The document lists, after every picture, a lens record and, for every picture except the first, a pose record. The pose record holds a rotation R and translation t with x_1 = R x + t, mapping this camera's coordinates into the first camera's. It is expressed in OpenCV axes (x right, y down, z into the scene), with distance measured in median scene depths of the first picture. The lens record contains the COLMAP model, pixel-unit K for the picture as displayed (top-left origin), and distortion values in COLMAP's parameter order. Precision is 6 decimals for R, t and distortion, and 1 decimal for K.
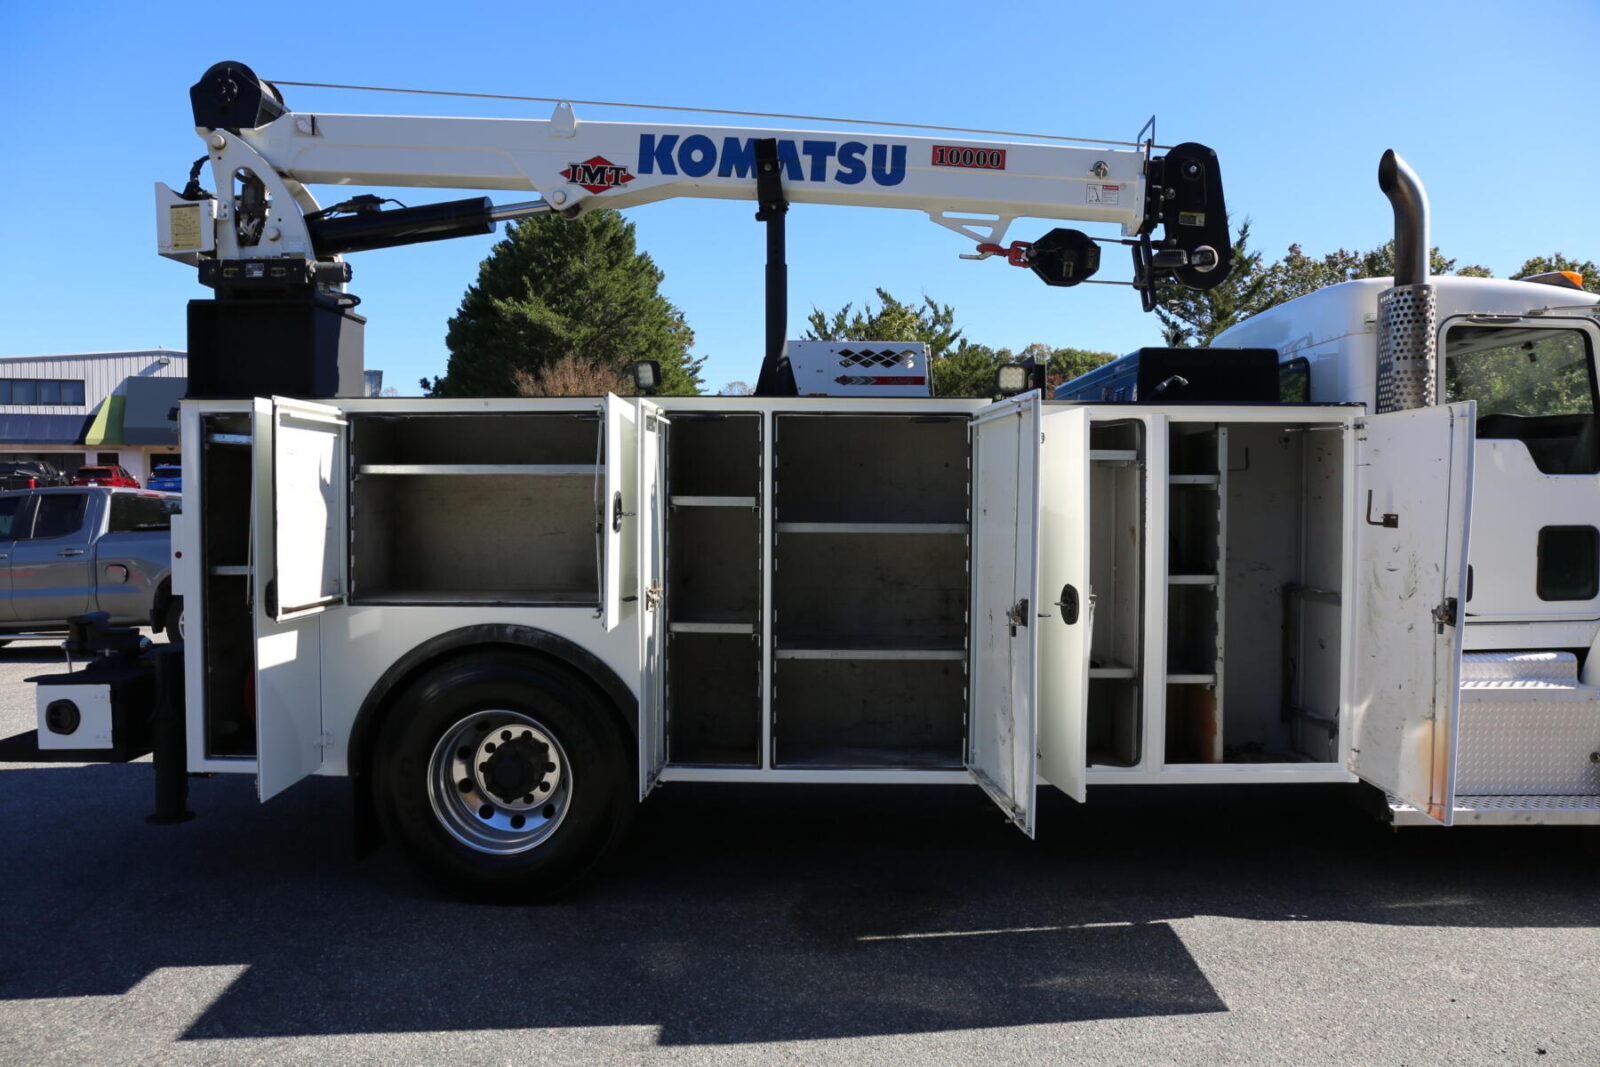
lens RADIAL K [[1084.1, 0, 789.9], [0, 1084.1, 527.5], [0, 0, 1]] dist [-0.108743, 0.083859]
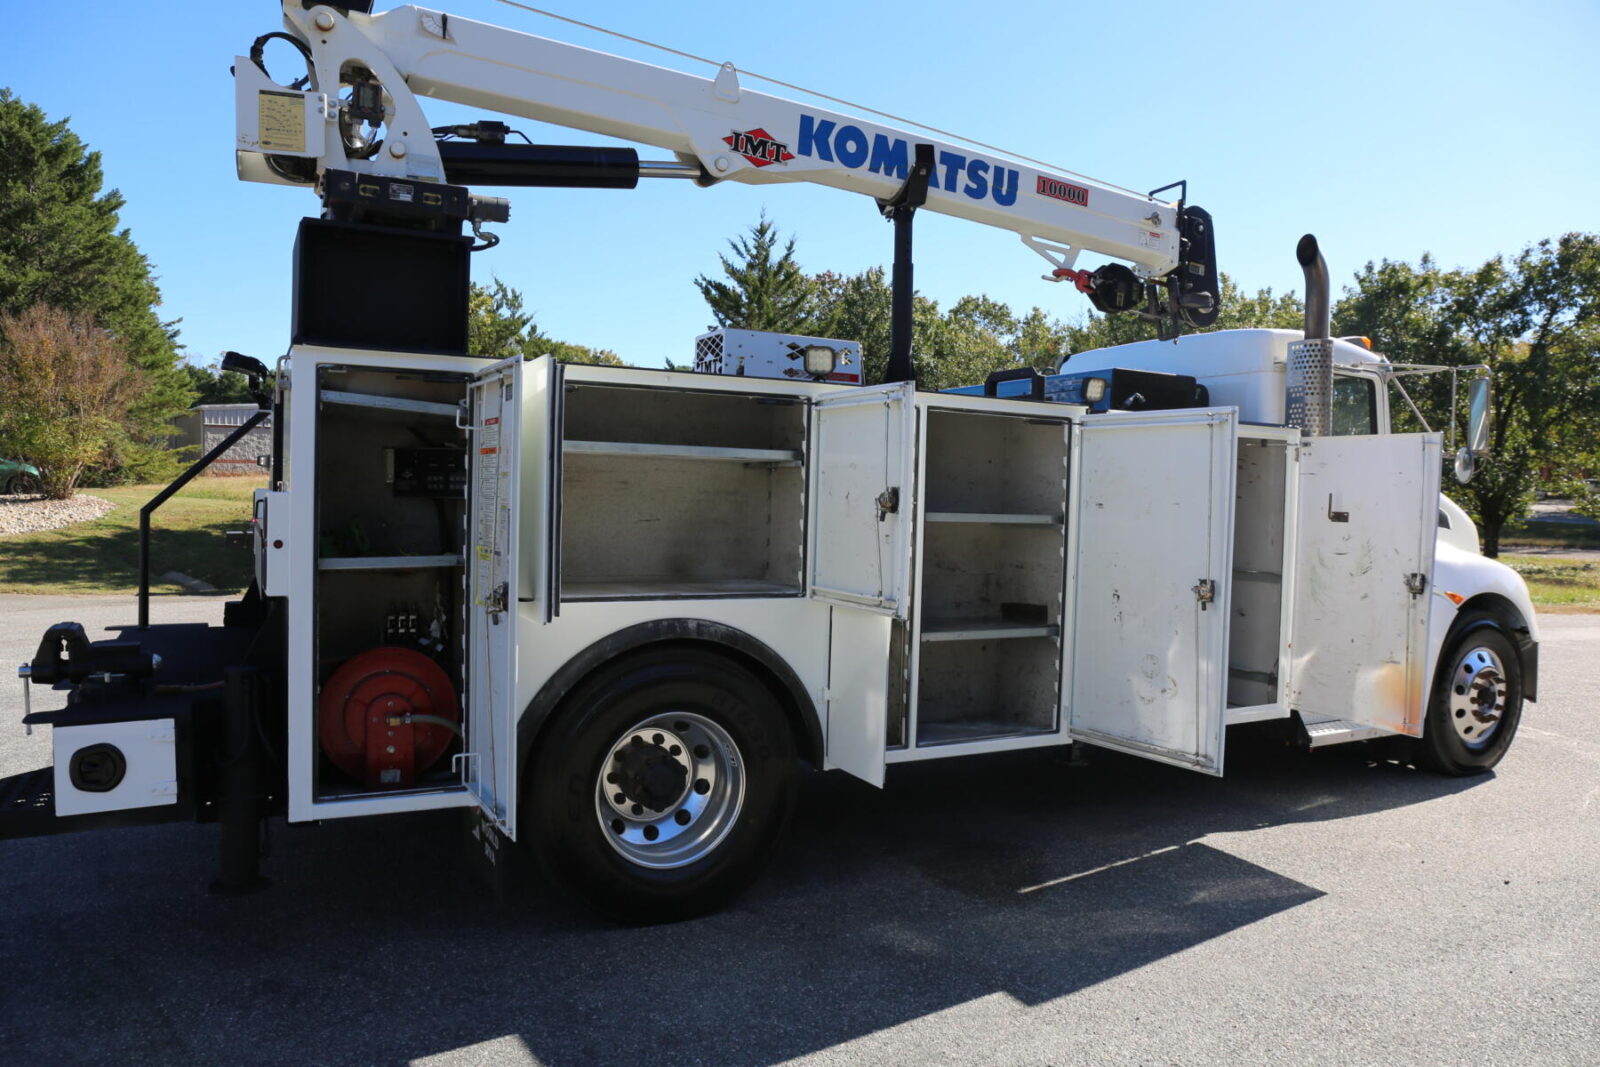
lens RADIAL K [[1084.1, 0, 789.9], [0, 1084.1, 527.5], [0, 0, 1]] dist [-0.108743, 0.083859]
pose [[0.881542, 0.005711, 0.472071, -0.608707], [-0.010382, 0.999920, 0.007289, 0.004040], [-0.471992, -0.011326, 0.881530, 0.135408]]
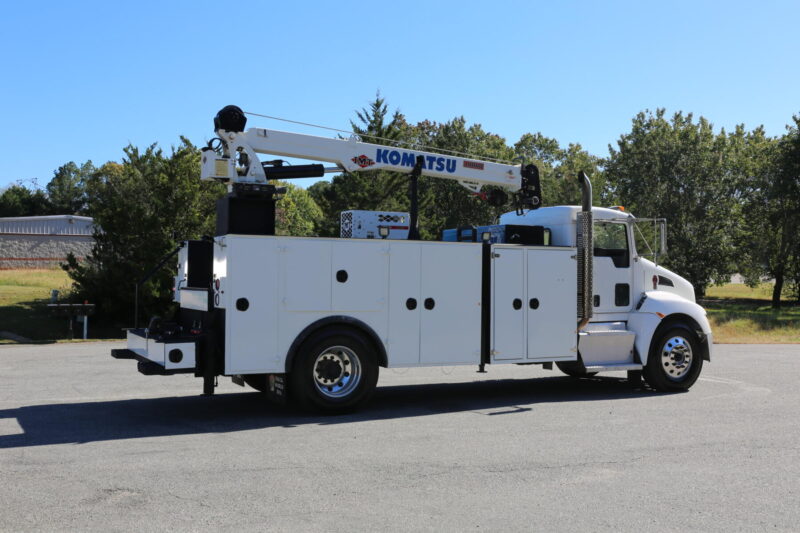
lens RADIAL K [[835.2, 0, 400.0], [0, 835.2, 266.5], [0, 0, 1]] dist [-0.016621, 0.012740]
pose [[0.885346, 0.012855, 0.464755, -1.144406], [0.004837, 0.999309, -0.036855, 0.040202], [-0.464908, 0.034878, 0.884672, -1.046027]]
